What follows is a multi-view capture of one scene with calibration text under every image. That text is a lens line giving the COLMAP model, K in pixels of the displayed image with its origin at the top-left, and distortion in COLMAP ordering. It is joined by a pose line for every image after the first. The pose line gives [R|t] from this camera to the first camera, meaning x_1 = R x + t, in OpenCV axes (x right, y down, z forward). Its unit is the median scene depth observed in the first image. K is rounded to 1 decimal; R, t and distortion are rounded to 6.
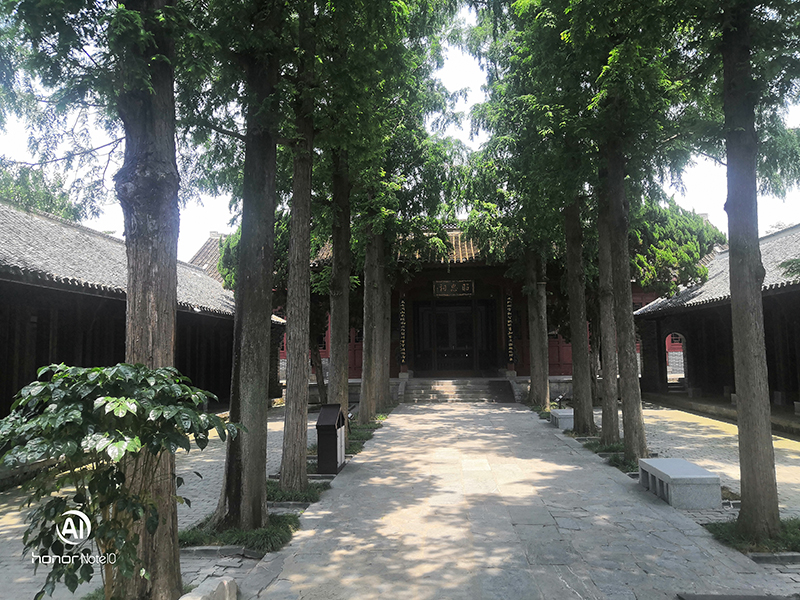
lens RADIAL K [[613.1, 0, 402.6], [0, 613.1, 301.7], [0, 0, 1]] dist [-0.005964, 0.034464]
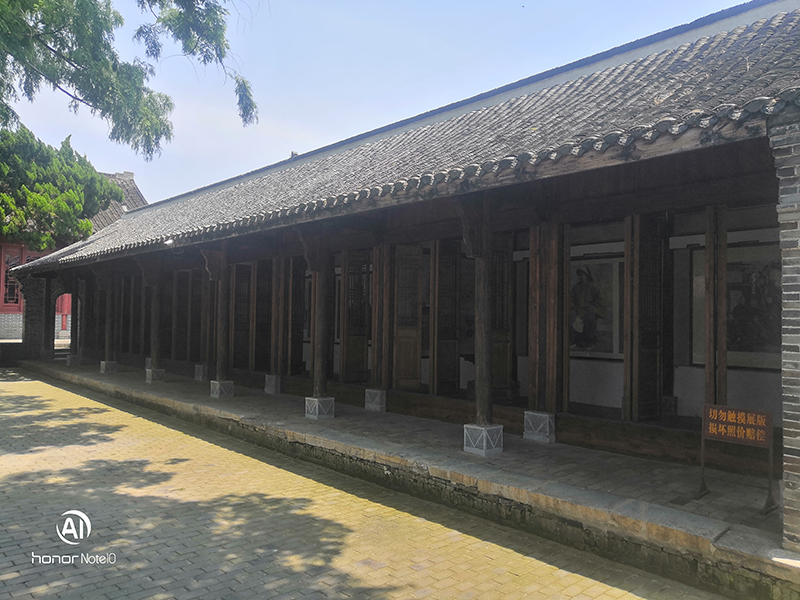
lens RADIAL K [[613.1, 0, 402.6], [0, 613.1, 301.7], [0, 0, 1]] dist [-0.005964, 0.034464]
pose [[0.677520, 0.051889, 0.733672, 0.183384], [-0.093222, 0.995522, 0.015678, 0.004290], [-0.729573, -0.079017, 0.679323, 0.053401]]
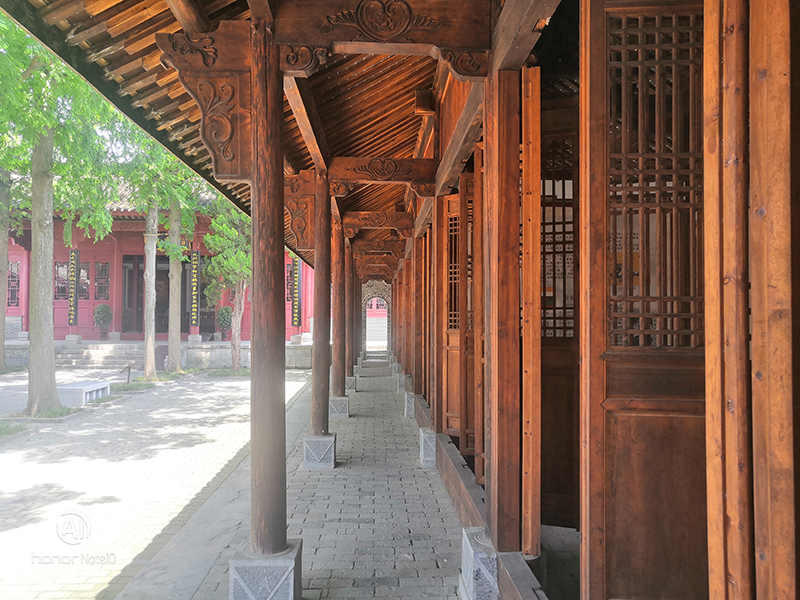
lens RADIAL K [[613.1, 0, 402.6], [0, 613.1, 301.7], [0, 0, 1]] dist [-0.005964, 0.034464]
pose [[0.993409, 0.024325, 0.112009, 0.582803], [-0.030874, 0.997890, 0.057111, 0.005088], [-0.110384, -0.060193, 0.992065, 0.116822]]
